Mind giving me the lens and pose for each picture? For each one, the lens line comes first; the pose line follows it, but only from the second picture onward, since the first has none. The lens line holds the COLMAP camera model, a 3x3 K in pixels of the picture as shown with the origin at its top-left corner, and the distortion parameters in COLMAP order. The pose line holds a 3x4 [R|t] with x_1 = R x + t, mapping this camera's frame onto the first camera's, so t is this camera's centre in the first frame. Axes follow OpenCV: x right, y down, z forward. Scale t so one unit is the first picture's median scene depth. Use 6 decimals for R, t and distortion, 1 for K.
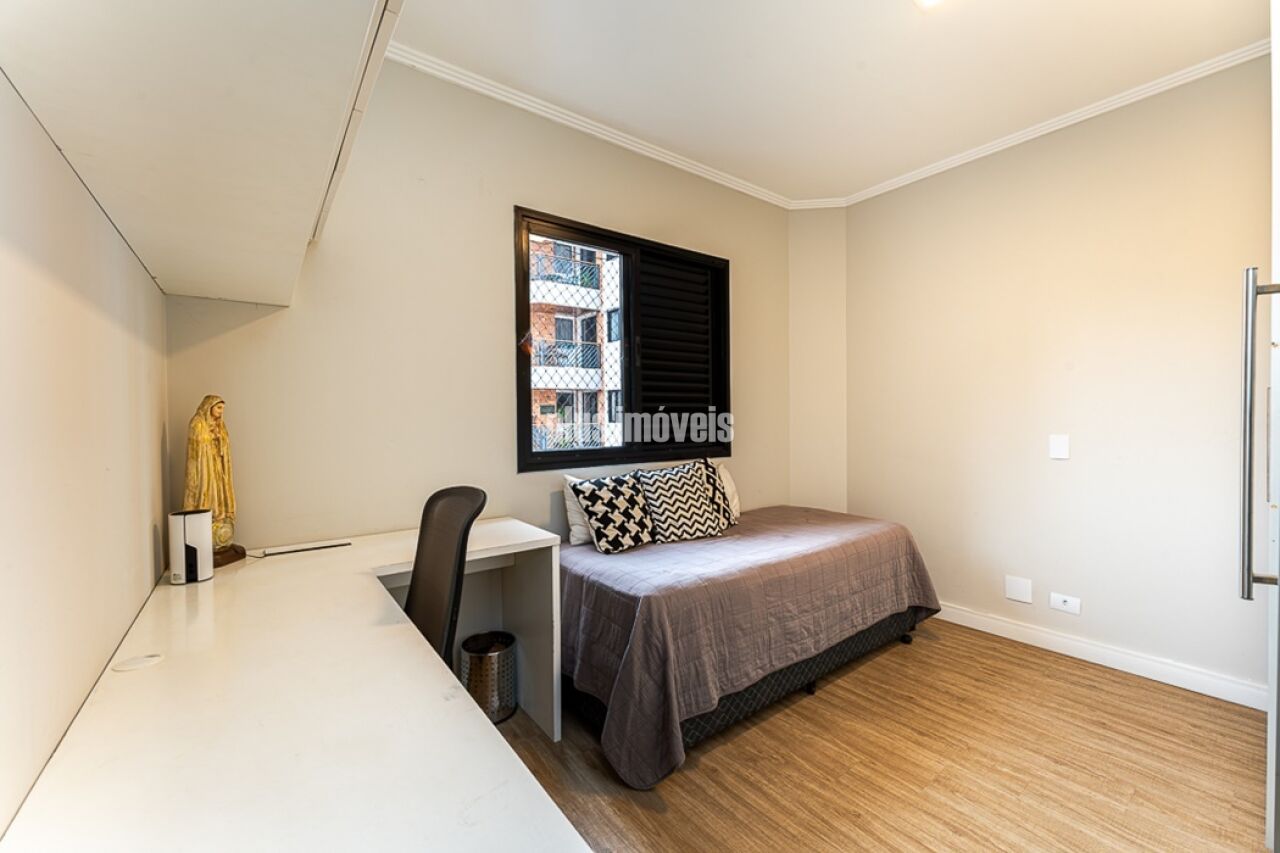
lens RADIAL K [[516.2, 0, 635.5], [0, 516.2, 426.5], [0, 0, 1]] dist [-0.005113, 0.000651]
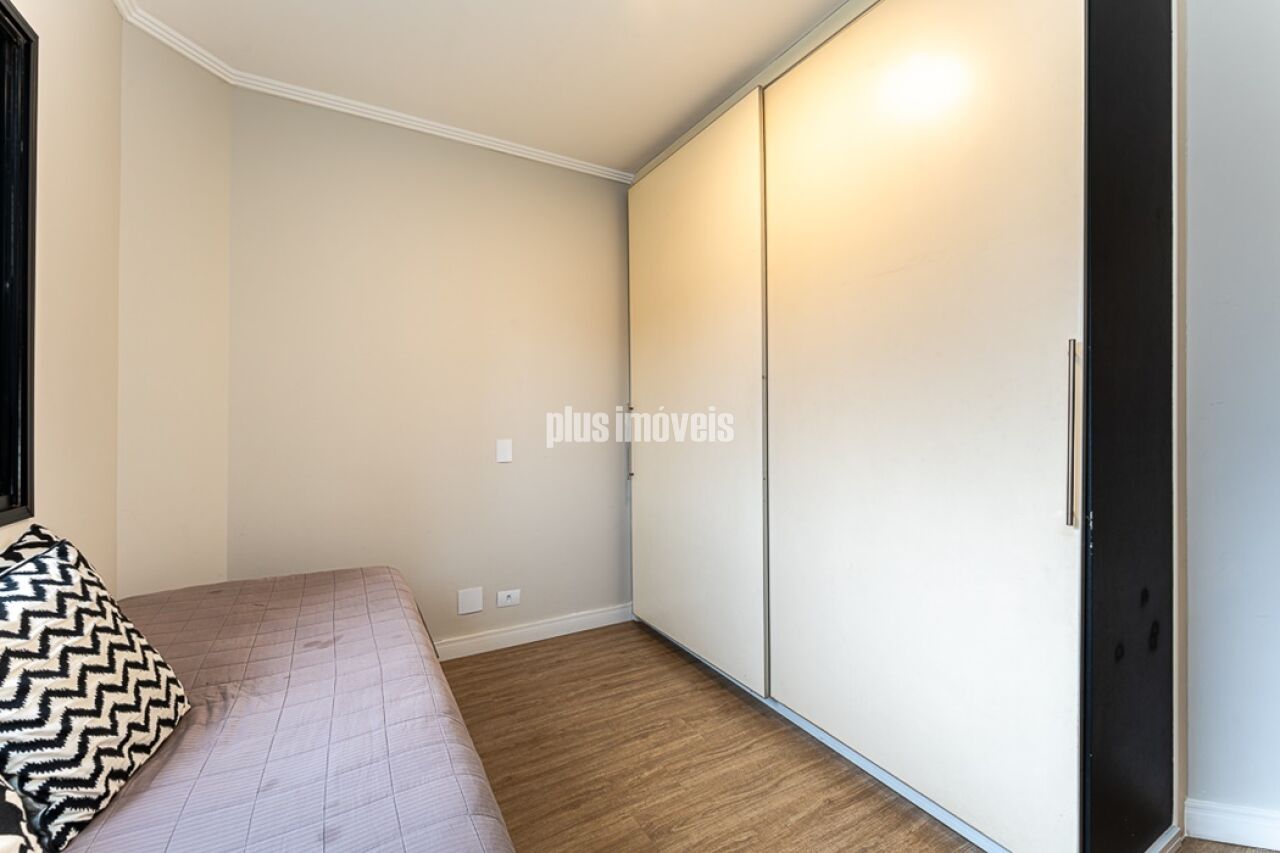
lens RADIAL K [[516.2, 0, 648.7], [0, 516.2, 420.1], [0, 0, 1]] dist [-0.005113, 0.000651]
pose [[0.114243, 0.012705, 0.993372, -0.232315], [0.011709, 0.999832, -0.014134, -0.005578], [-0.993384, 0.013246, 0.114075, 0.709630]]
